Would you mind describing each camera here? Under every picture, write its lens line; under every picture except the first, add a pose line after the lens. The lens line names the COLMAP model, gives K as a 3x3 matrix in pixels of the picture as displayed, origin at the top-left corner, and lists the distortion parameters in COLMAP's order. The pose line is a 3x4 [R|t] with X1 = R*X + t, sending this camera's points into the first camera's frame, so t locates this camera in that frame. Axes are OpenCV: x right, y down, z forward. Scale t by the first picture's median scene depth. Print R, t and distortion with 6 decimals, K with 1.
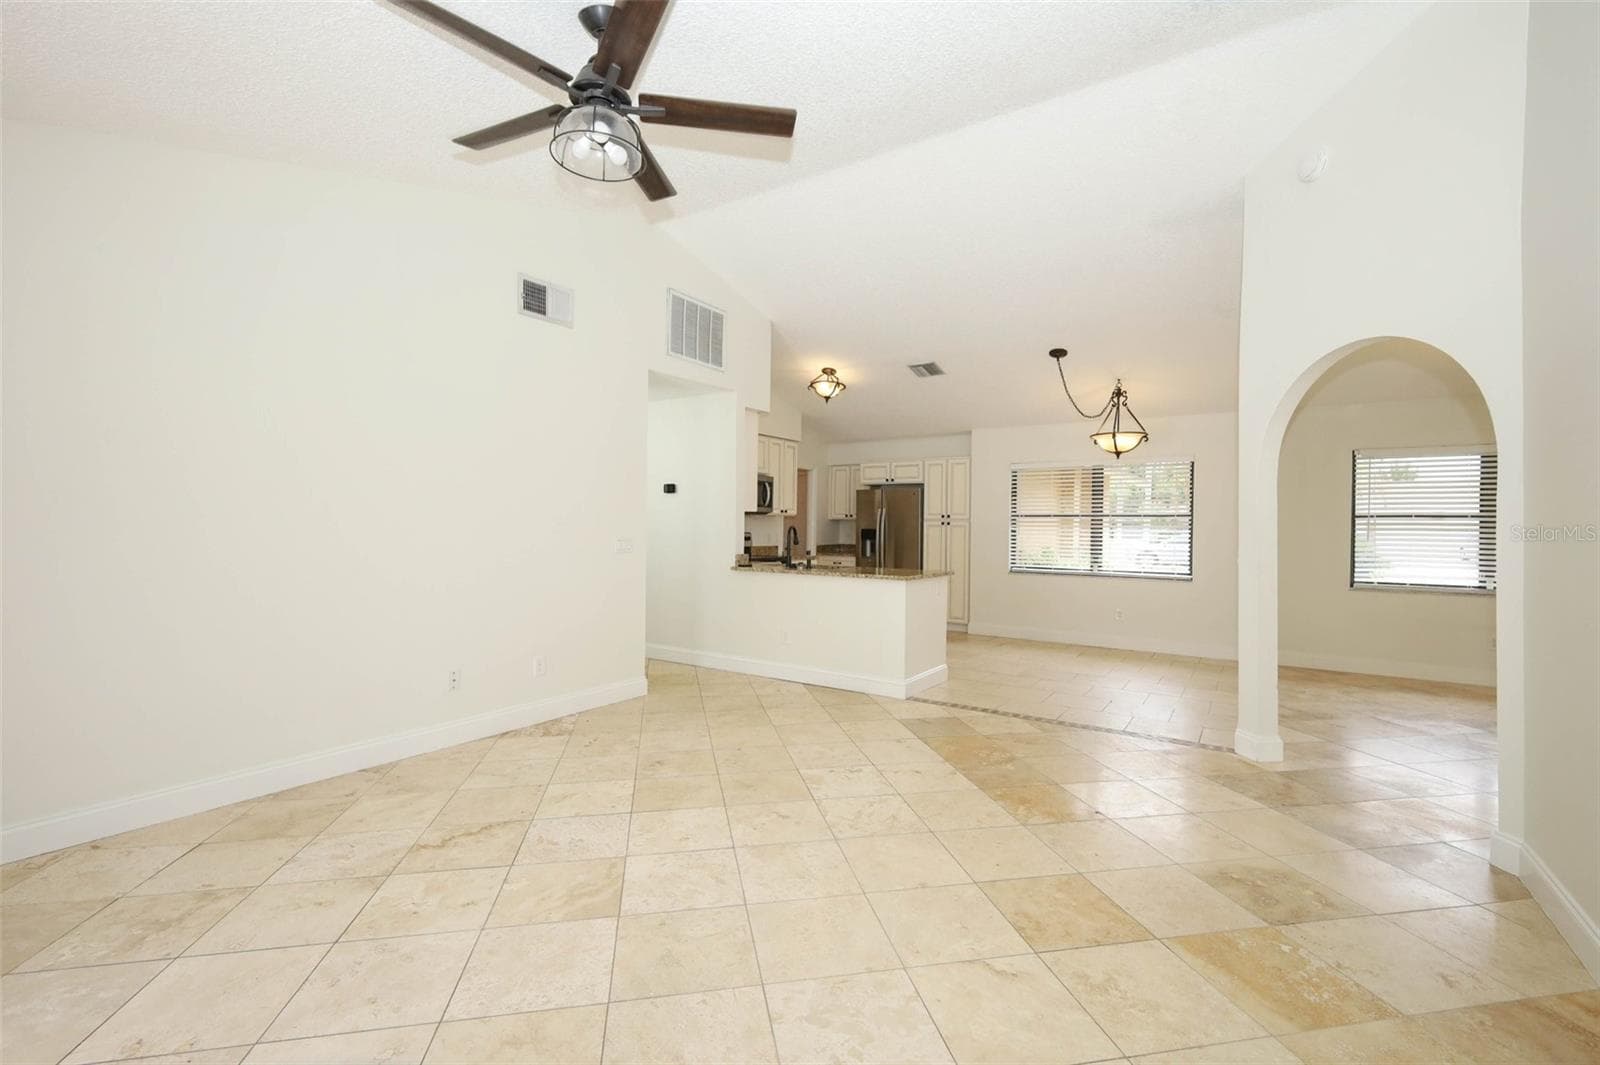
lens RADIAL K [[700.0, 0, 800.0], [0, 700.0, 532.5], [0, 0, 1]] dist [0.007782, 0.000300]
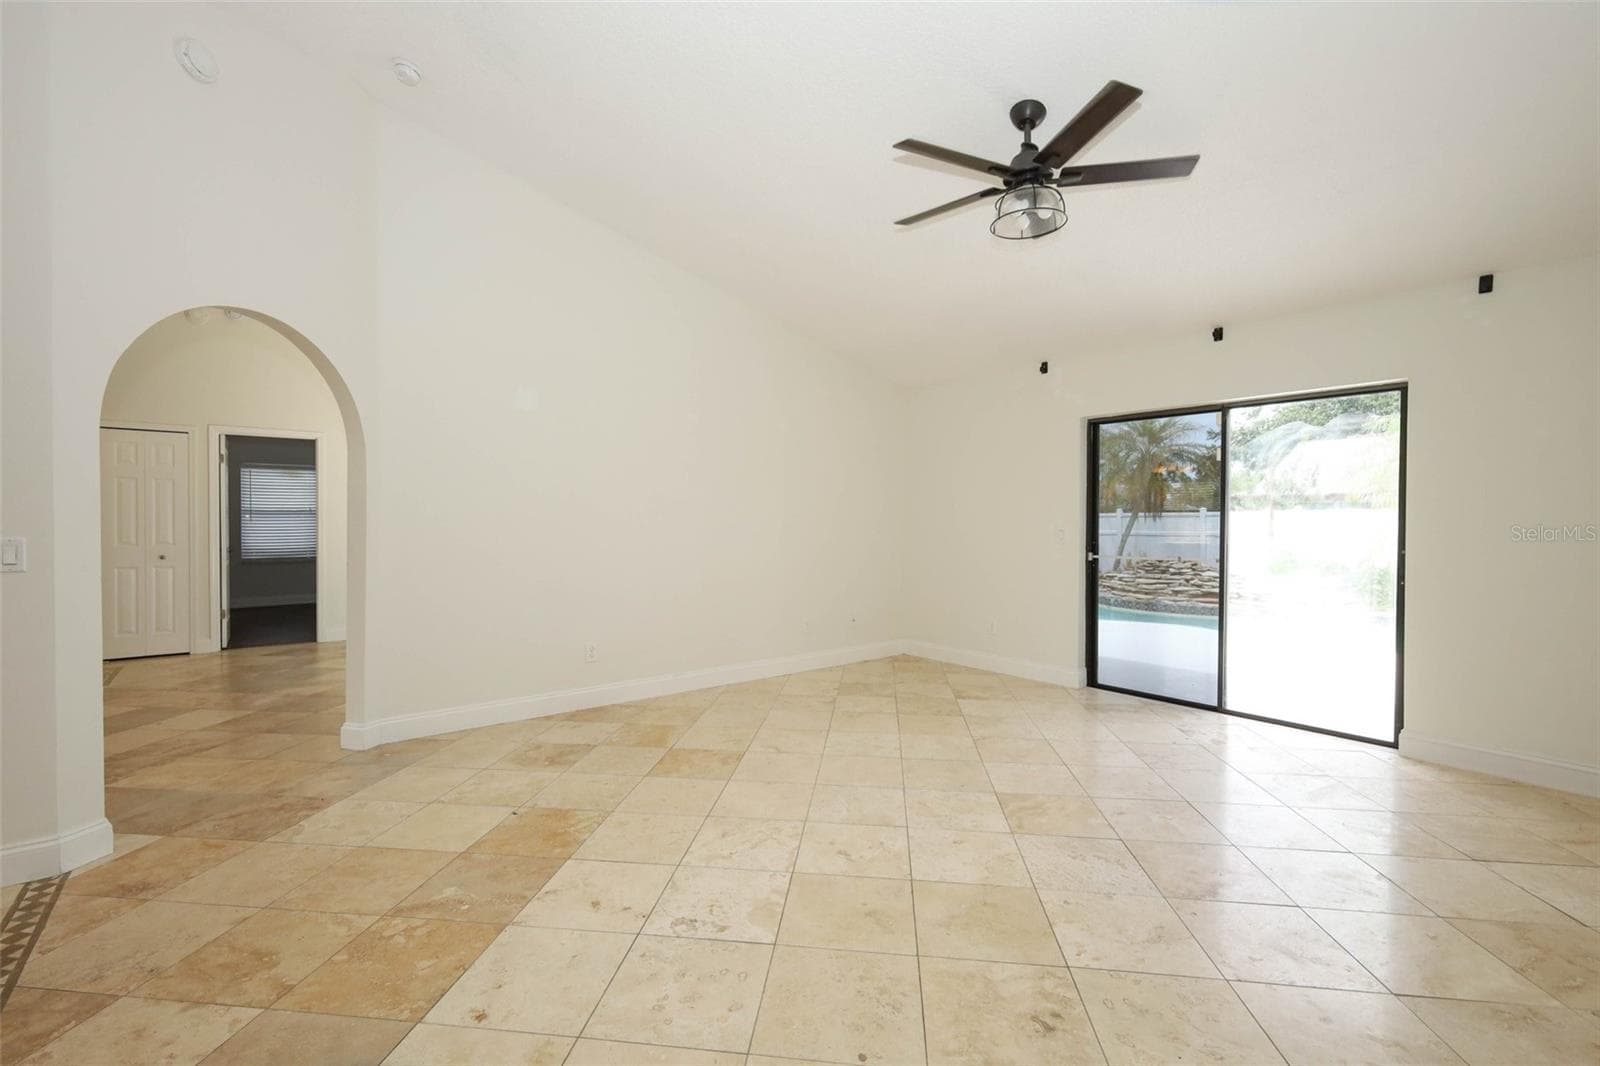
lens RADIAL K [[717.5, 0, 798.3], [0, 717.5, 531.8], [0, 0, 1]] dist [0.002403, 0.000078]
pose [[-0.954105, -0.018186, 0.298921, -0.156814], [-0.009991, 0.999532, 0.028922, -0.006732], [-0.299307, 0.024609, -0.953839, 1.286589]]
